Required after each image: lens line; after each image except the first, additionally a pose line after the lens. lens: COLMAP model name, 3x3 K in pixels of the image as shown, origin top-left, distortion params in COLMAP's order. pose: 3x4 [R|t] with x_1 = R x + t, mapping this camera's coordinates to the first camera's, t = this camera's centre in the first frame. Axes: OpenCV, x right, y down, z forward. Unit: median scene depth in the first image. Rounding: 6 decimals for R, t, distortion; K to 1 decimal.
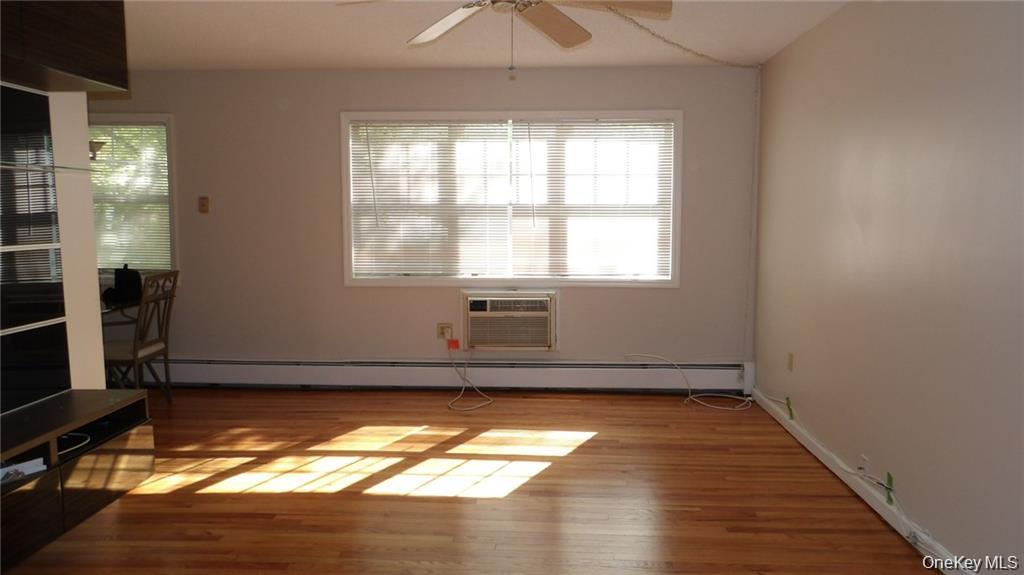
lens RADIAL K [[733.4, 0, 521.8], [0, 733.4, 288.6], [0, 0, 1]] dist [0.004598, 0.006280]
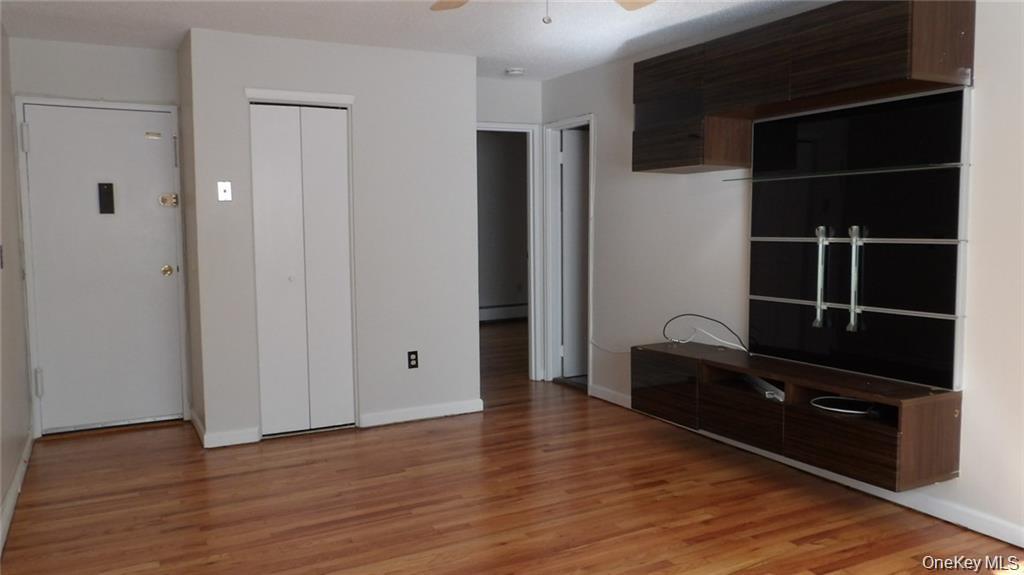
lens RADIAL K [[758.9, 0, 512.0], [0, 758.9, 287.5], [0, 0, 1]] dist [-0.006291, -0.002108]
pose [[-0.853268, 0.056668, -0.518385, 0.231035], [-0.039470, 0.984208, 0.172558, -0.086464], [0.519977, 0.167699, -0.837557, 0.891903]]
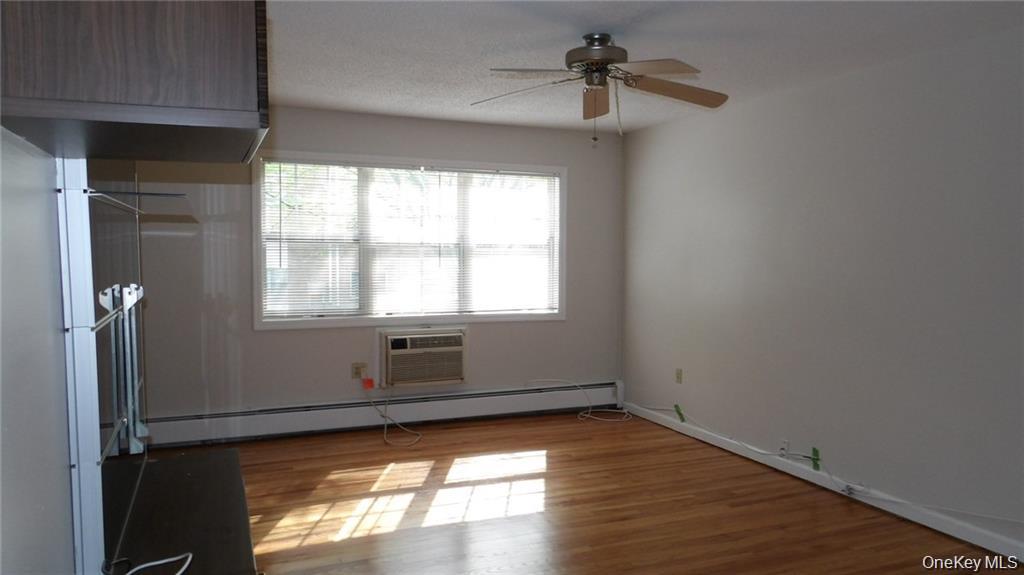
lens RADIAL K [[733.4, 0, 521.8], [0, 733.4, 288.6], [0, 0, 1]] dist [0.004598, 0.006280]
pose [[0.897186, -0.015991, 0.441363, -0.359860], [0.036433, 0.998618, -0.037878, -0.008791], [-0.440147, 0.050064, 0.896529, -0.003756]]
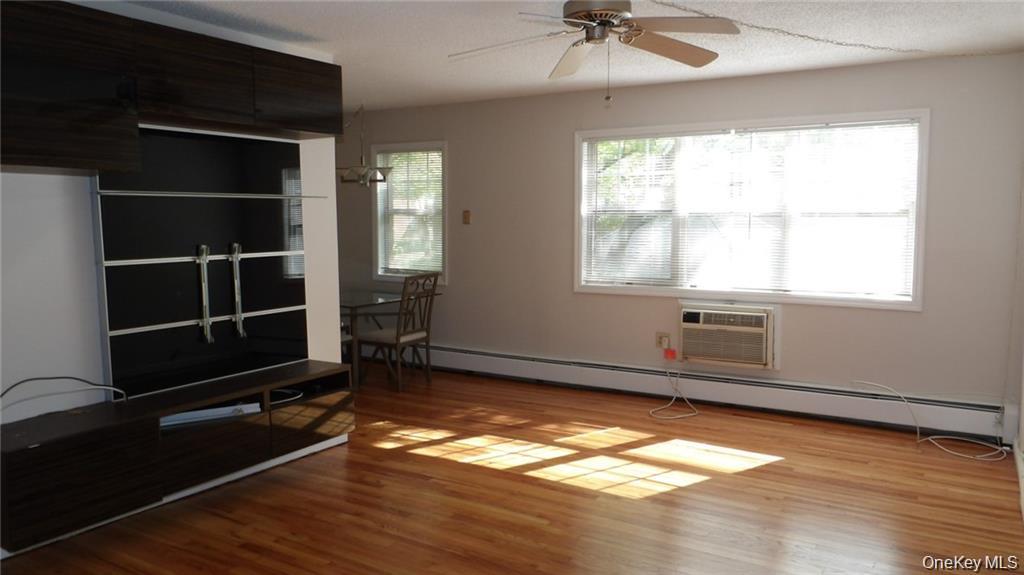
lens RADIAL K [[758.9, 0, 512.0], [0, 758.9, 287.5], [0, 0, 1]] dist [-0.006291, -0.002108]
pose [[0.876007, 0.043124, -0.480366, 0.222115], [-0.046787, 0.998895, 0.004353, -0.010437], [0.480023, 0.018662, 0.877057, -0.025140]]
